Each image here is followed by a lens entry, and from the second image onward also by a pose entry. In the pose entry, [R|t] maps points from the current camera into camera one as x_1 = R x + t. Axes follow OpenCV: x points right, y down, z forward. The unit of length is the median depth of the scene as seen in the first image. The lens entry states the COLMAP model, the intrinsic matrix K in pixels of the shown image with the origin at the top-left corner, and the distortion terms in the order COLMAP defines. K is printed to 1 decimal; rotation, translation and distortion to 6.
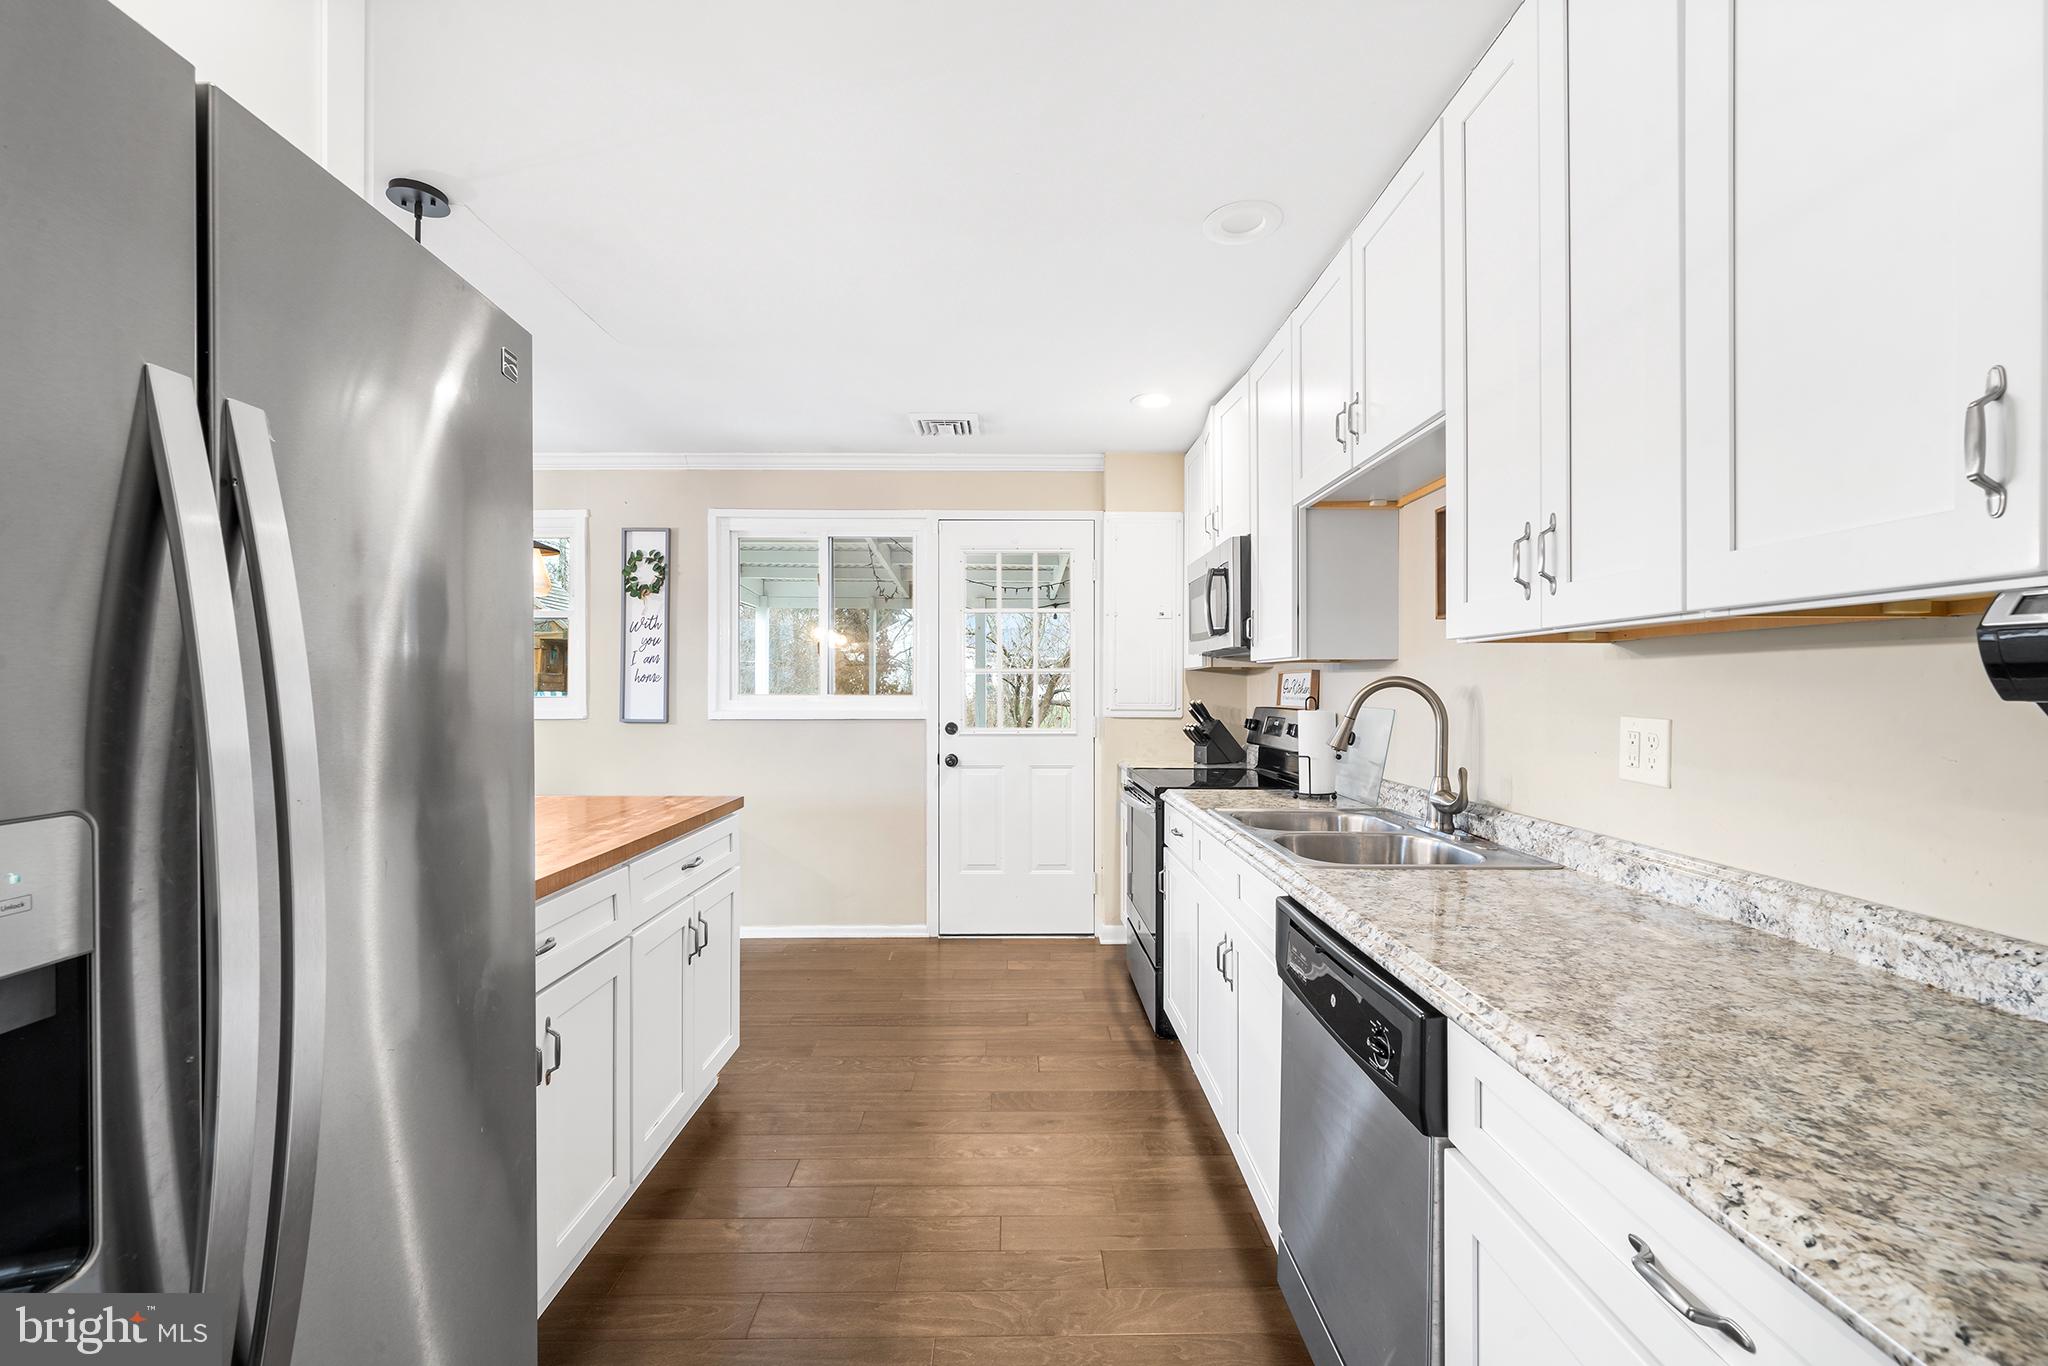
lens RADIAL K [[816.9, 0, 1026.3], [0, 816.9, 679.2], [0, 0, 1]] dist [-0.001792, -0.000219]
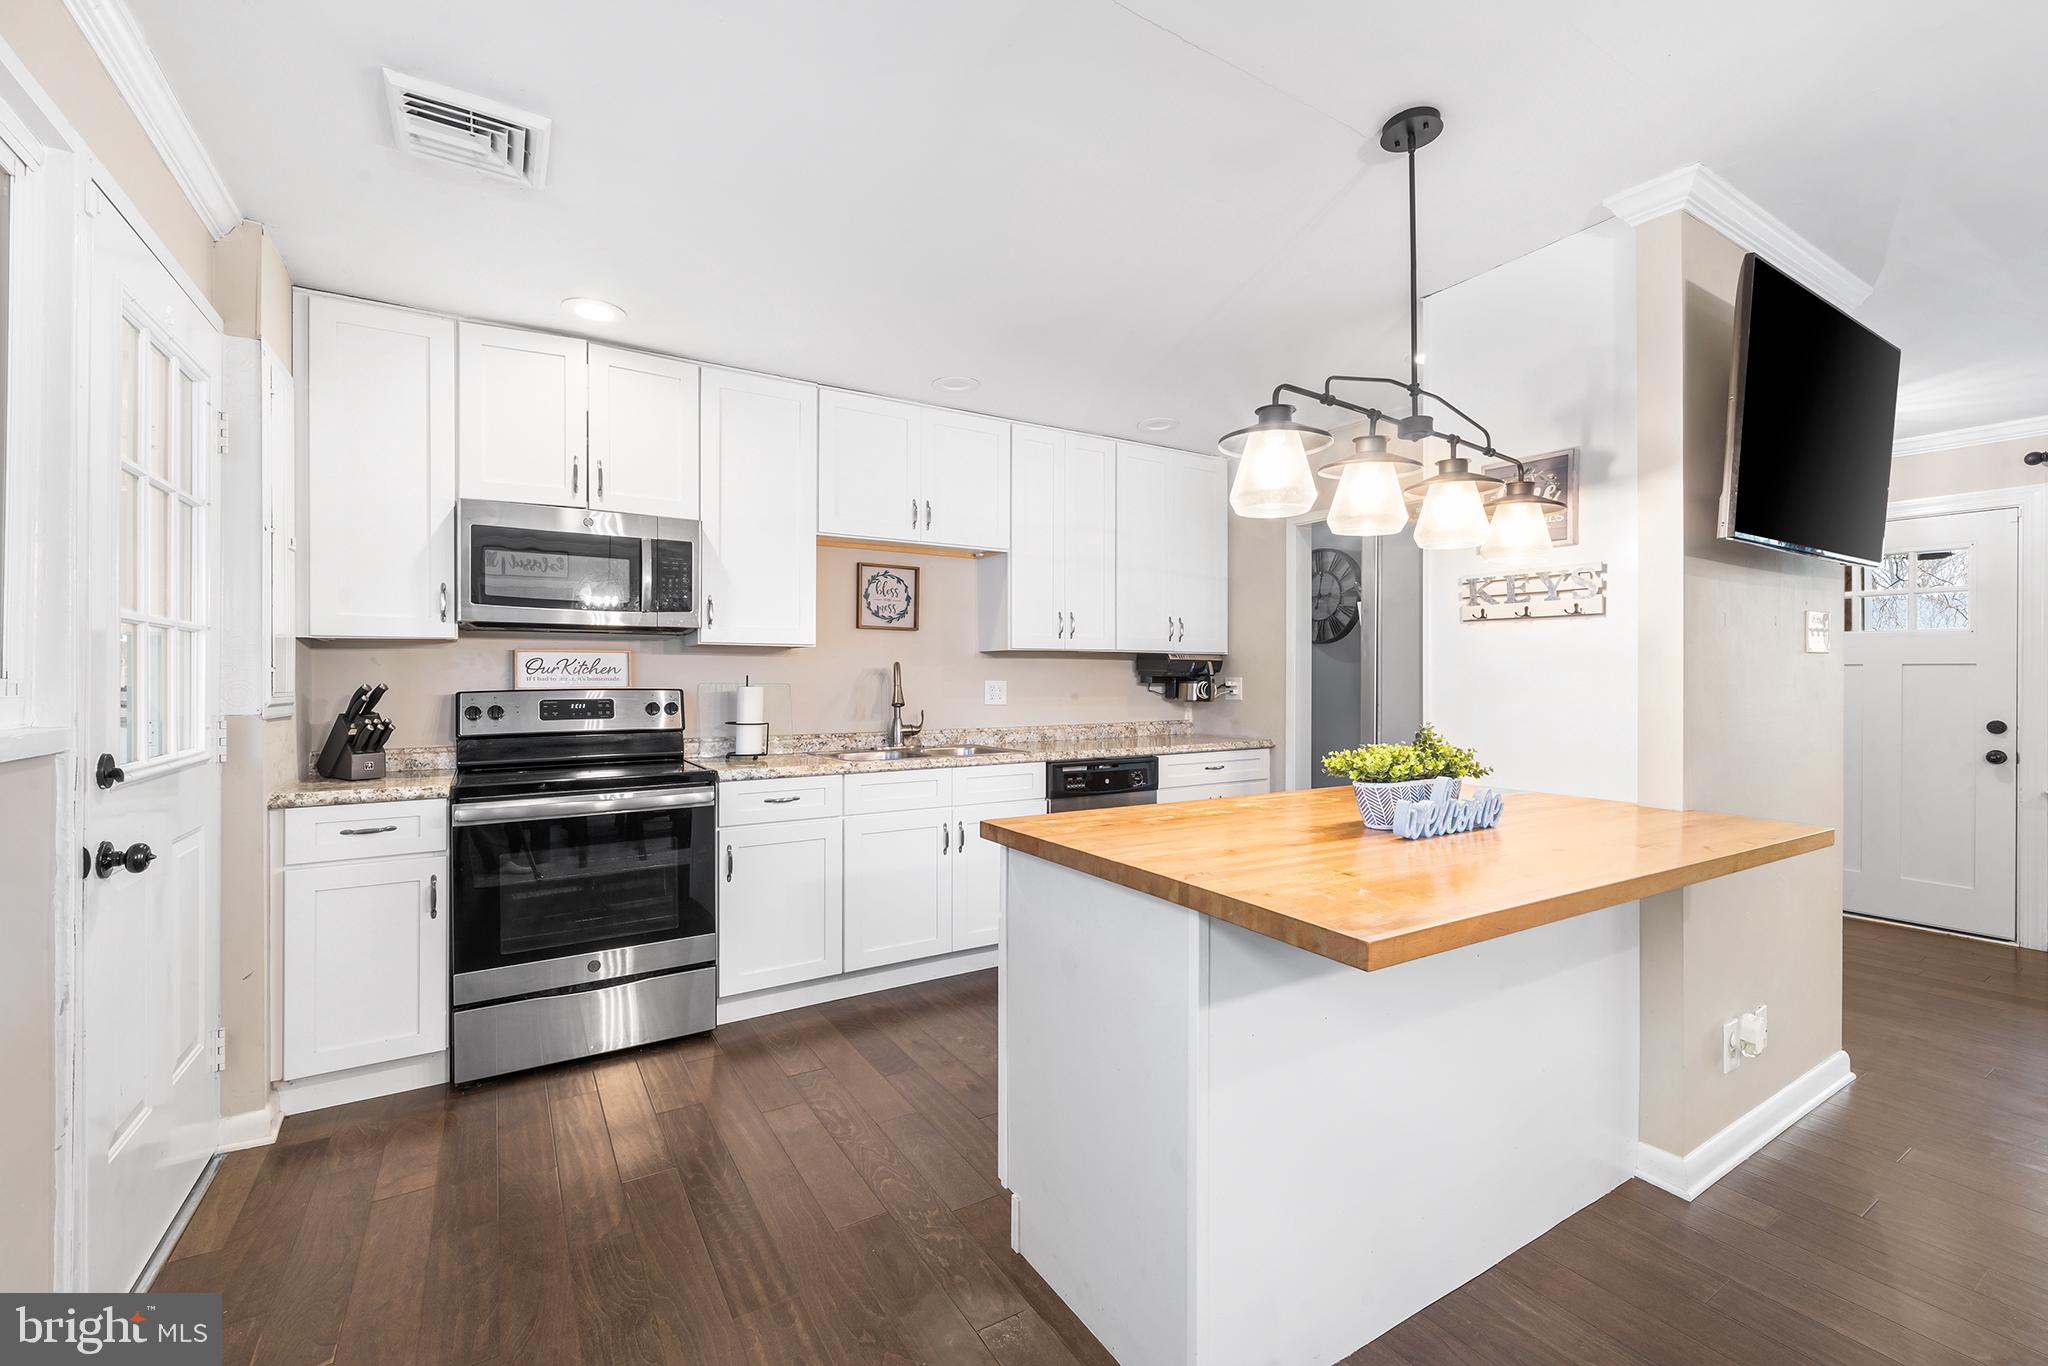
lens RADIAL K [[847.7, 0, 1026.9], [0, 847.7, 673.8], [0, 0, 1]] dist [-0.001805, -0.000185]
pose [[-0.502237, 0.002550, 0.864726, -0.625886], [-0.007424, 0.999946, -0.007260, 0.017239], [-0.864698, -0.010066, -0.502191, 0.839285]]
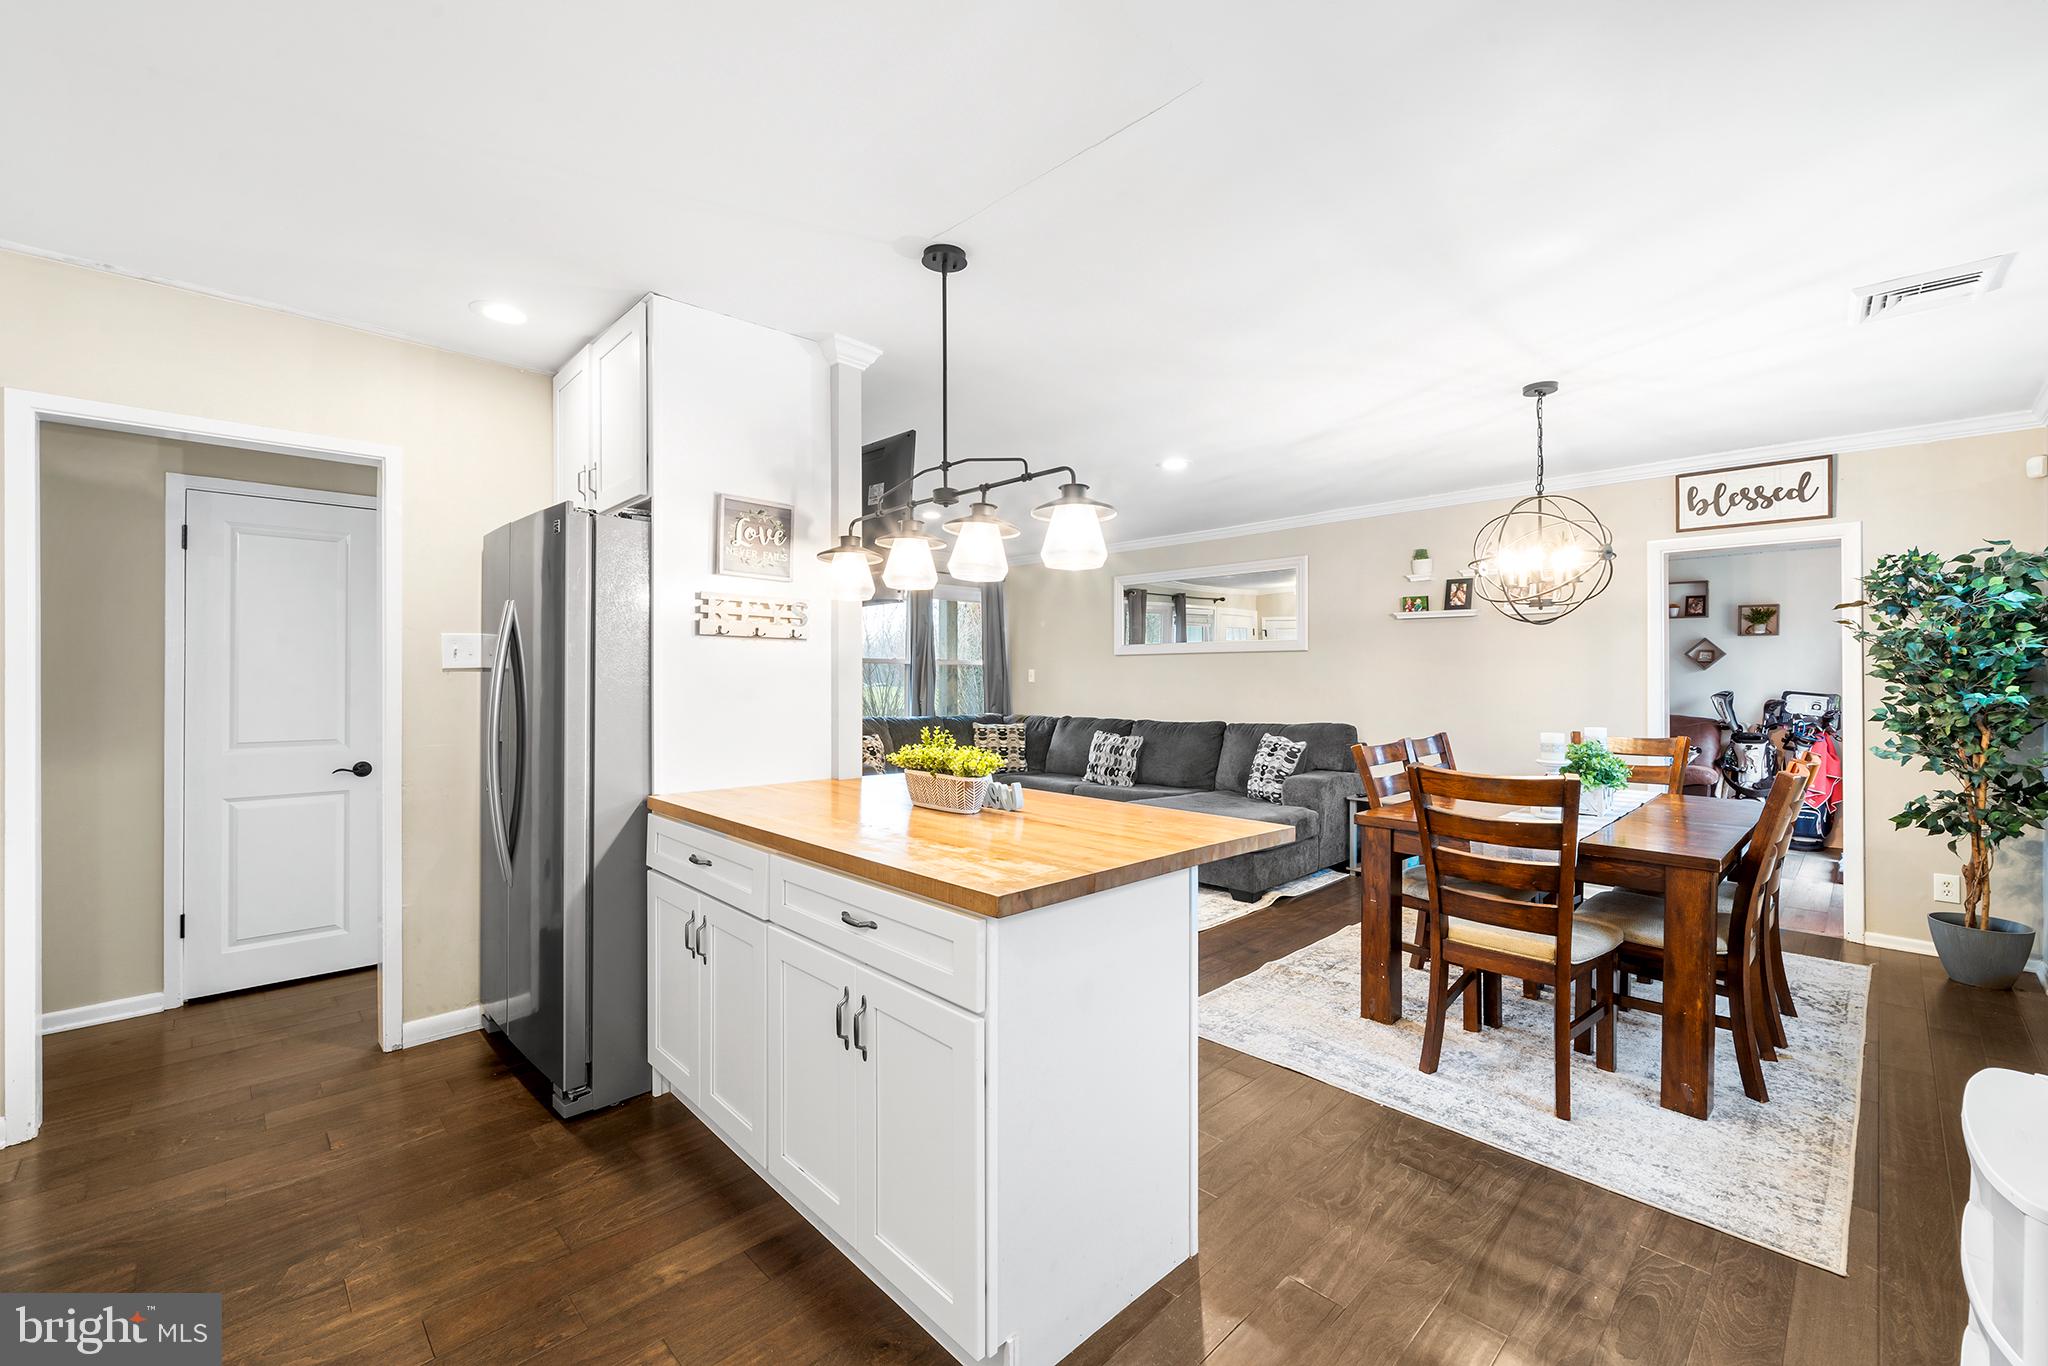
lens RADIAL K [[847.1, 0, 1014.2], [0, 847.1, 675.8], [0, 0, 1]] dist [-0.001392, -0.000312]
pose [[-0.739952, -0.001852, -0.672657, 0.000850], [0.000838, 0.999993, -0.003674, 0.005198], [0.672659, -0.003282, -0.739945, 0.888895]]
